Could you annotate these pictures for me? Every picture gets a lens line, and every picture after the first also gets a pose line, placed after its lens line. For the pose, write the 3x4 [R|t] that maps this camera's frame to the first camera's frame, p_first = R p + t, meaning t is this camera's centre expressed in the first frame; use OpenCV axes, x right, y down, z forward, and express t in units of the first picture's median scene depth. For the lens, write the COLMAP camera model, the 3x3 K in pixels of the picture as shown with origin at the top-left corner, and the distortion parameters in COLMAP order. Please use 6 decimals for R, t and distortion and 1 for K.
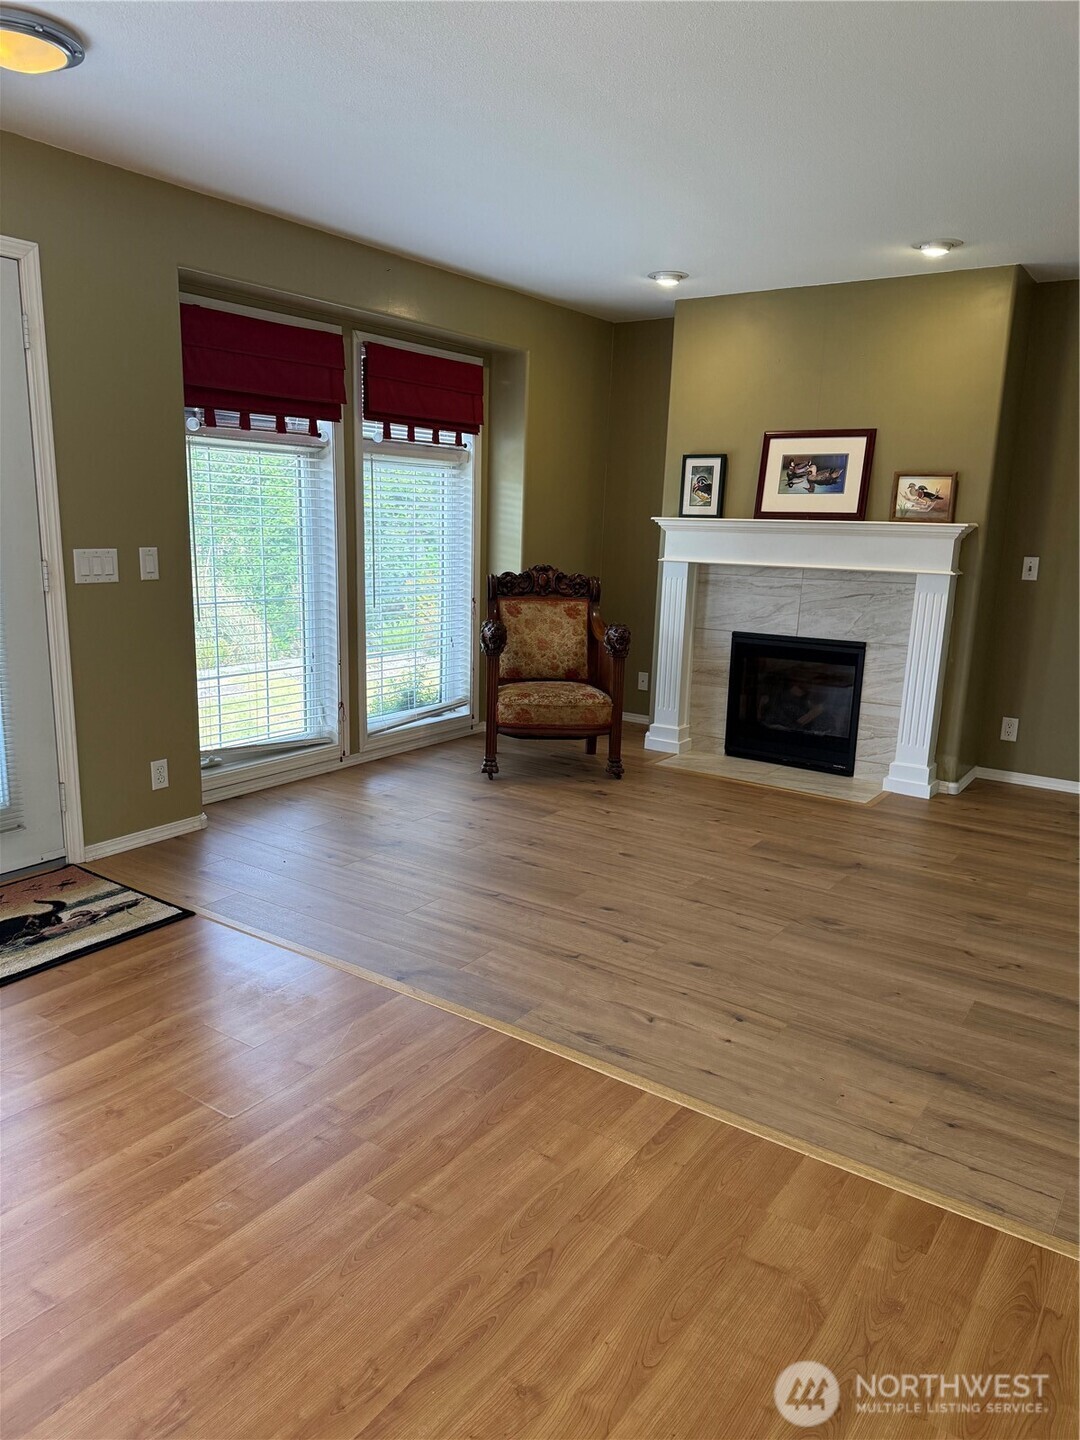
lens RADIAL K [[1010.5, 0, 528.3], [0, 1010.5, 735.1], [0, 0, 1]] dist [0.100944, -0.115996]
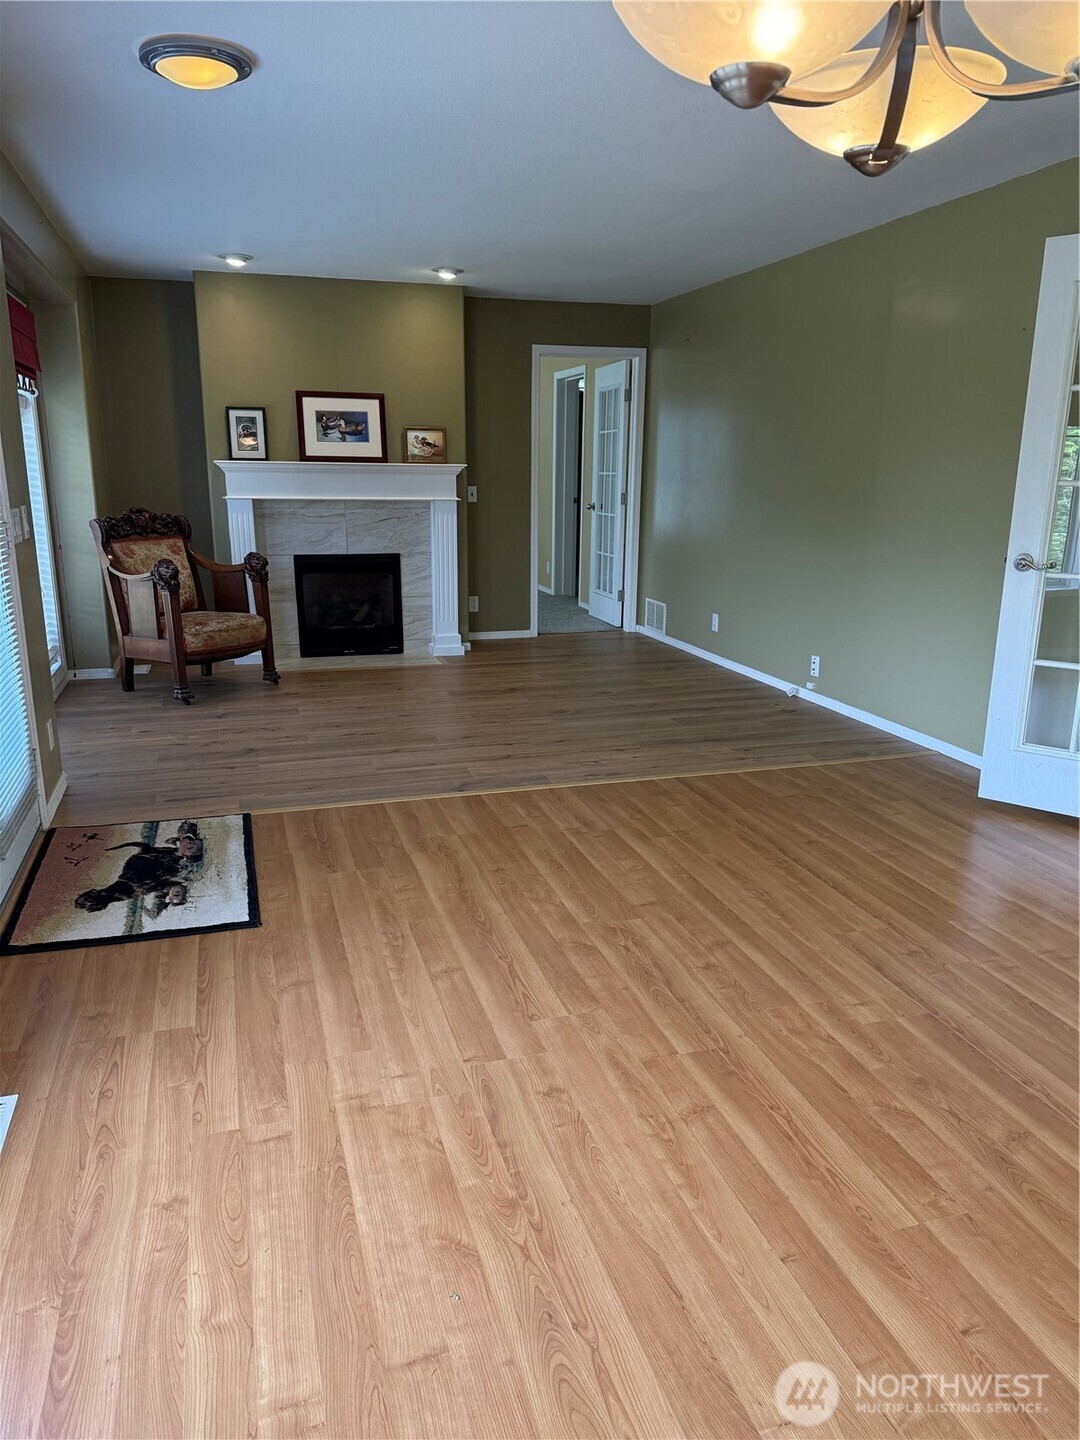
lens RADIAL K [[1010.5, 0, 546.1], [0, 1010.5, 740.0], [0, 0, 1]] dist [0.100944, -0.115996]
pose [[0.606007, -0.229481, 0.761639, -0.655223], [0.182037, 0.972082, 0.148048, -0.012719], [-0.774350, 0.048929, 0.630863, -0.002560]]
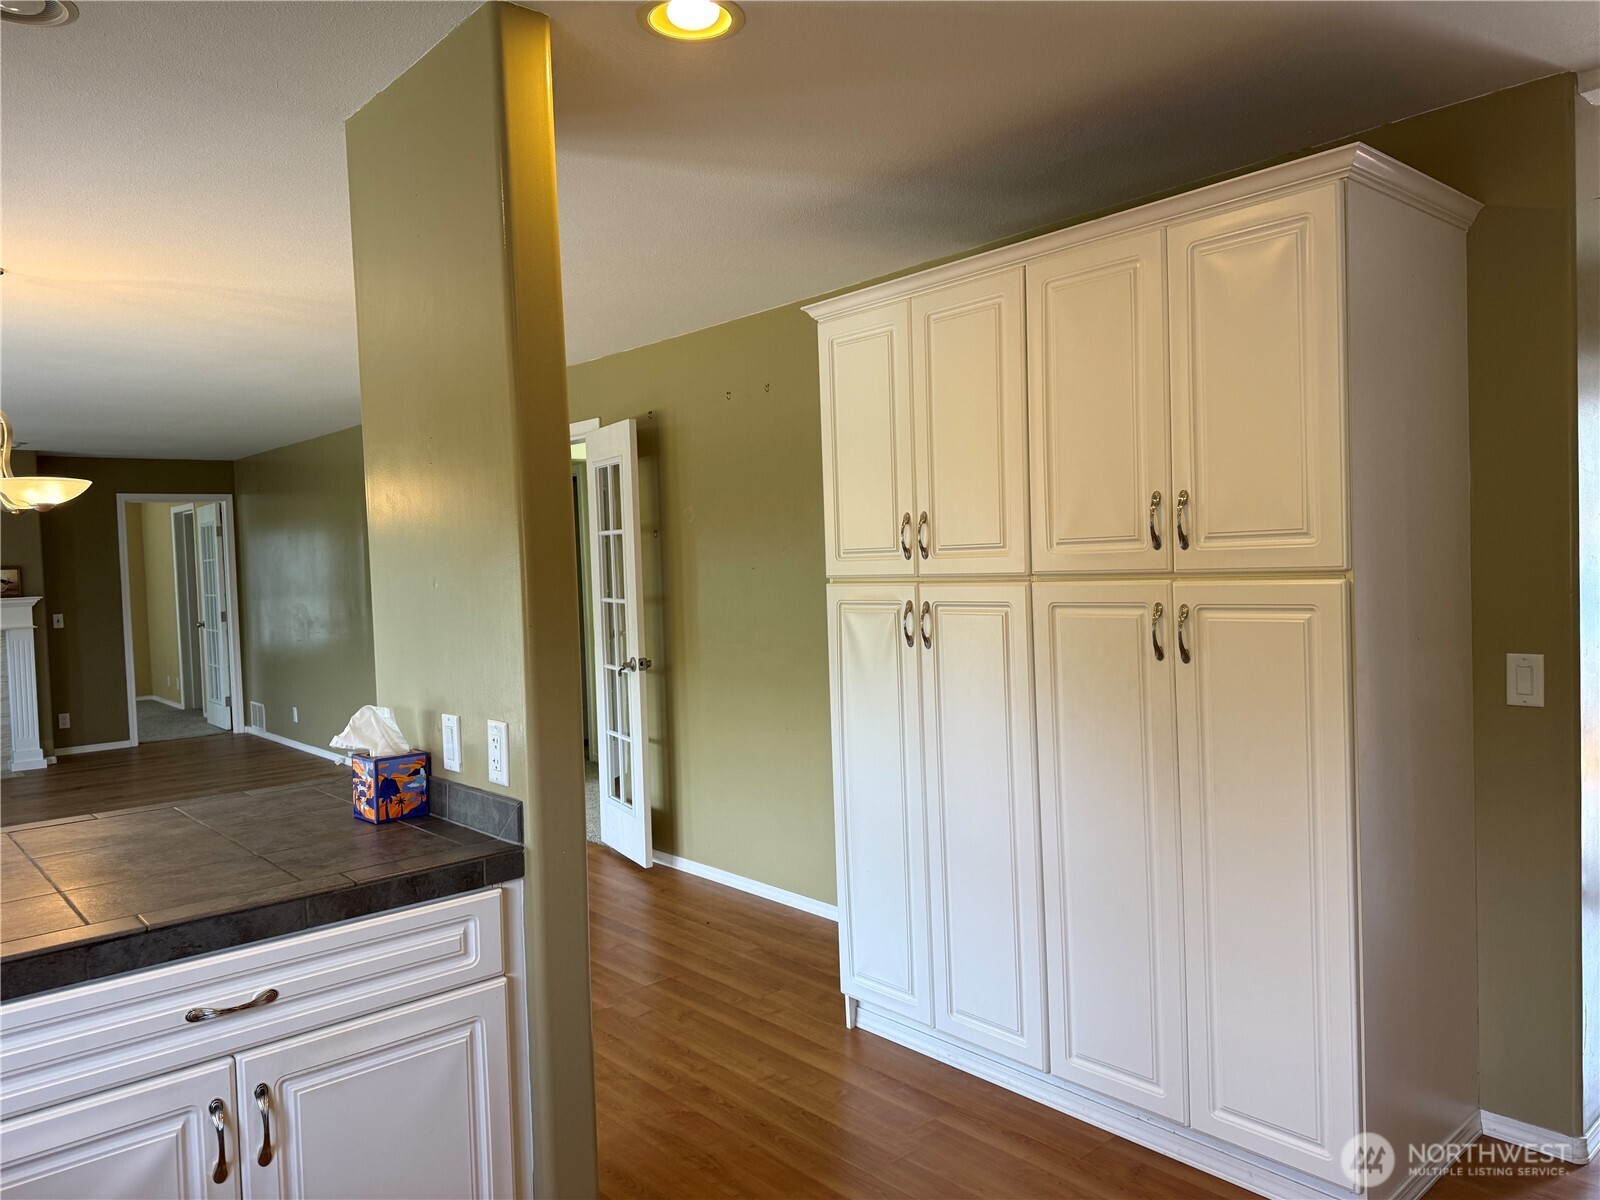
lens RADIAL K [[1122.8, 0, 804.5], [0, 1122.8, 598.3], [0, 0, 1]] dist [0.100944, -0.115996]
pose [[0.235025, -0.069851, 0.969476, -0.994307], [0.248687, 0.968537, 0.009496, 0.080487], [-0.939637, 0.238864, 0.245001, -0.568027]]
